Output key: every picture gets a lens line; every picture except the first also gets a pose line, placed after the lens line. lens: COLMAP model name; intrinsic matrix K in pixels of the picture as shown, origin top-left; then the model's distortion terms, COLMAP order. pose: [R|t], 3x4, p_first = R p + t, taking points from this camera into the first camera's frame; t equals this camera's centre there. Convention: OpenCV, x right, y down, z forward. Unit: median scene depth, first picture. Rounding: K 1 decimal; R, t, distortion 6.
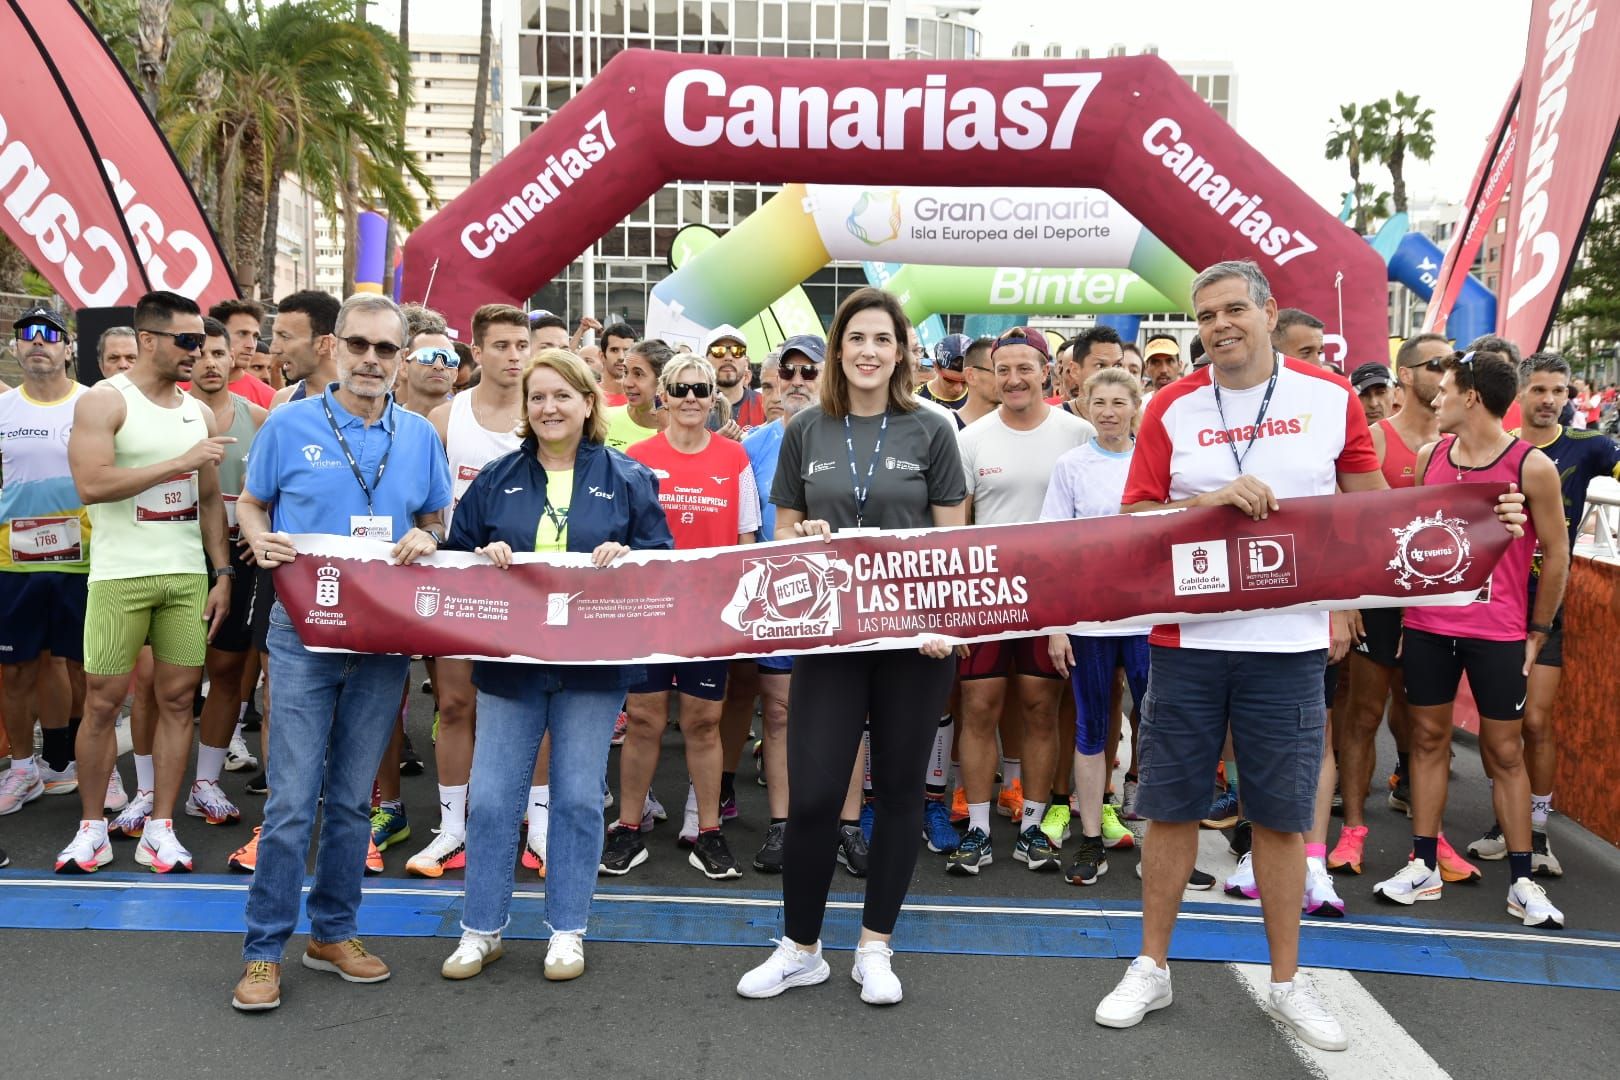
lens RADIAL K [[1960.2, 0, 838.6], [0, 1960.2, 550.1], [0, 0, 1]] dist [0.159669, 0.000000]
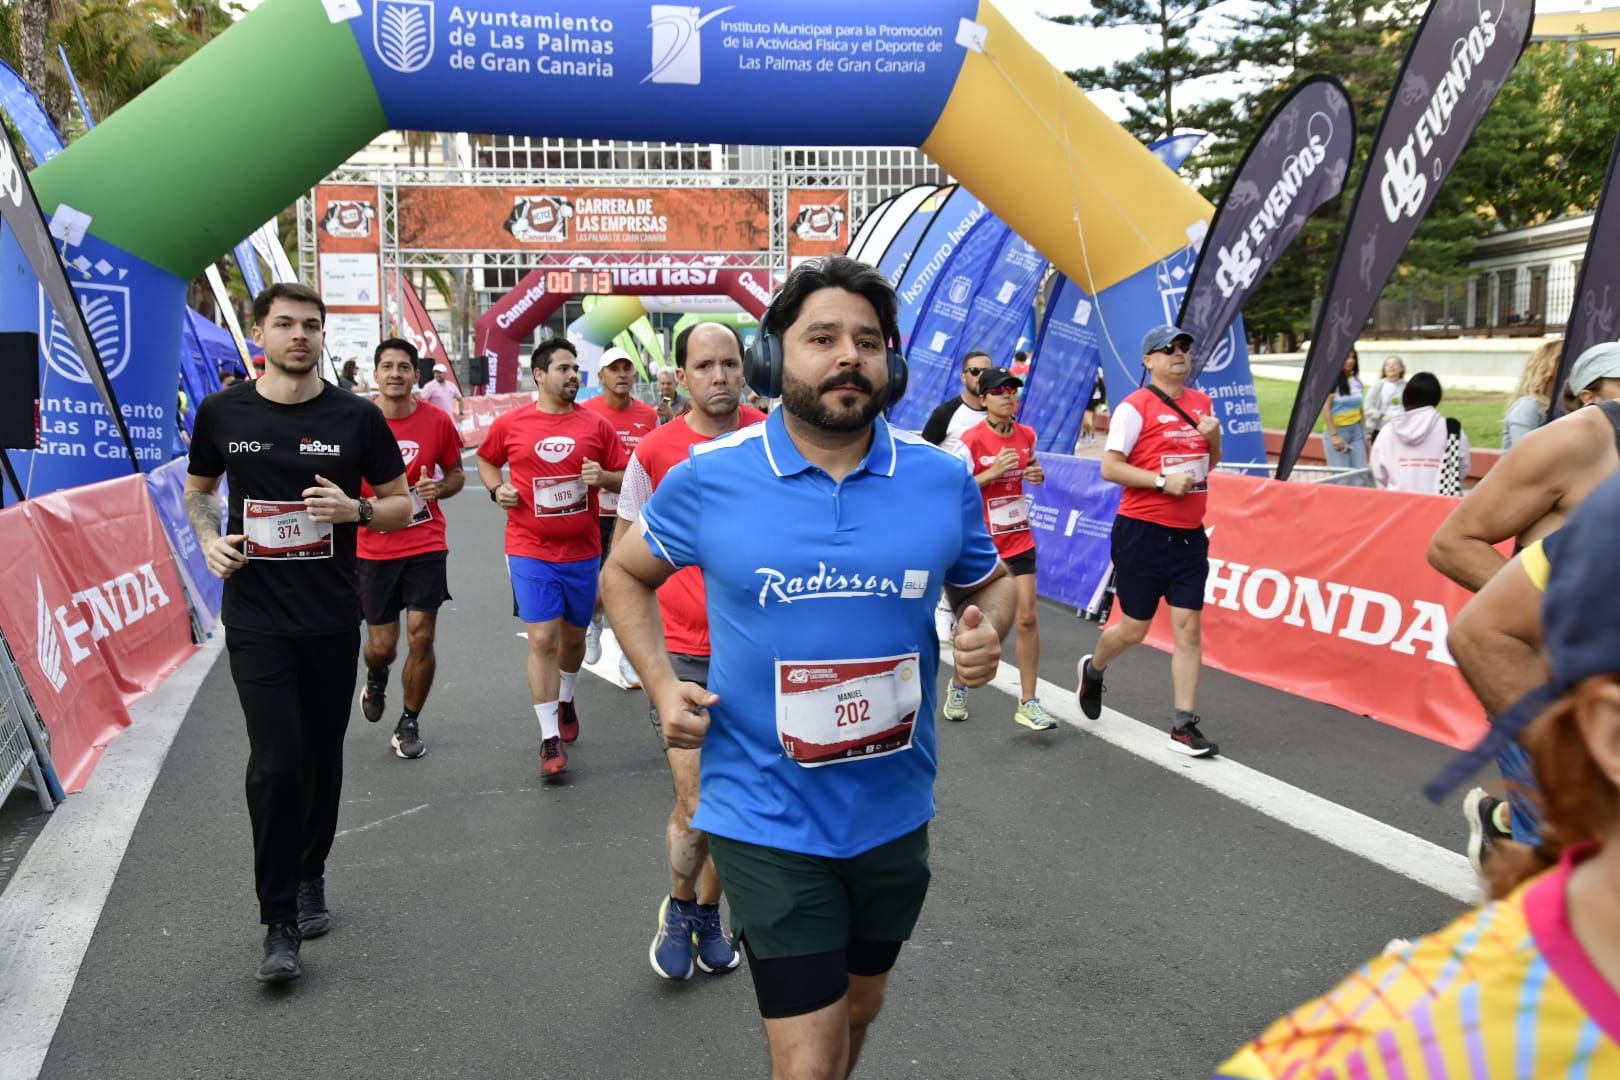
lens RADIAL K [[1610.4, 0, 800.5], [0, 1610.4, 540.9], [0, 0, 1]] dist [0.050139, 0.000000]
pose [[0.998513, -0.036561, 0.040439, 0.131465], [0.035370, 0.998930, 0.029798, 0.098251], [-0.041485, -0.028324, 0.998738, -1.294087]]
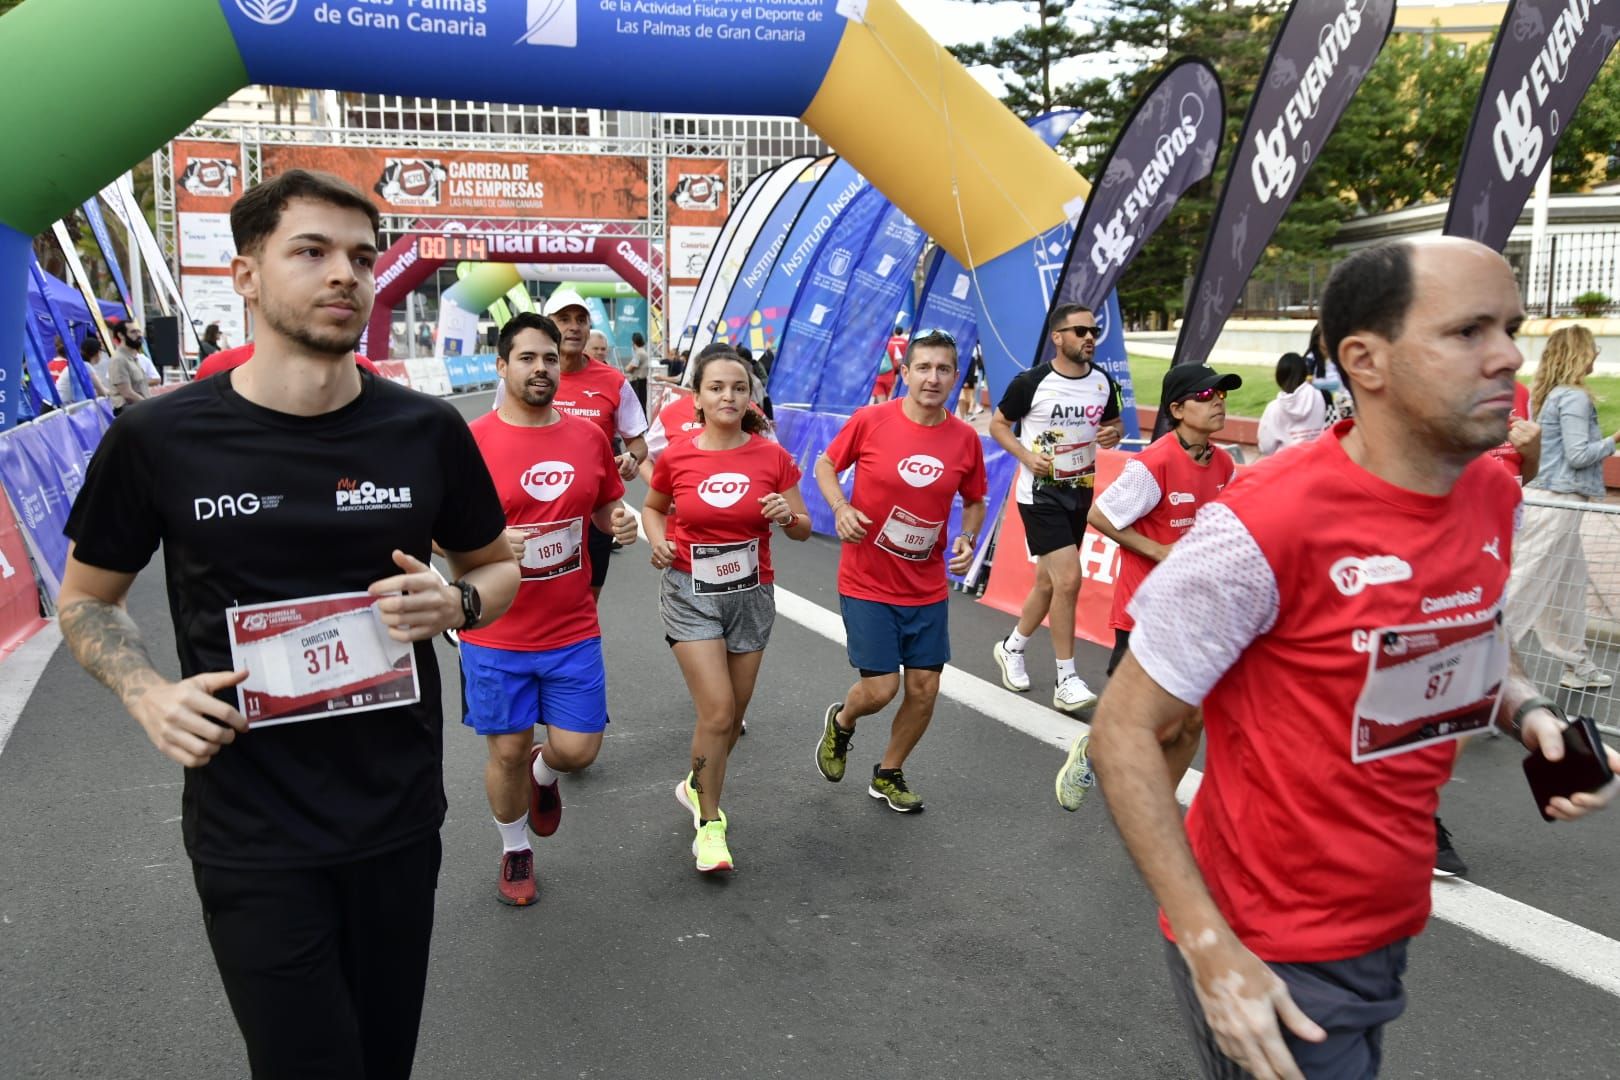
lens RADIAL K [[1610.4, 0, 803.7], [0, 1610.4, 541.5], [0, 0, 1]] dist [0.050139, 0.000000]
pose [[0.992620, -0.033667, 0.116501, 0.132192], [0.028047, 0.998378, 0.049552, 0.098337], [-0.117980, -0.045919, 0.991954, -1.289914]]
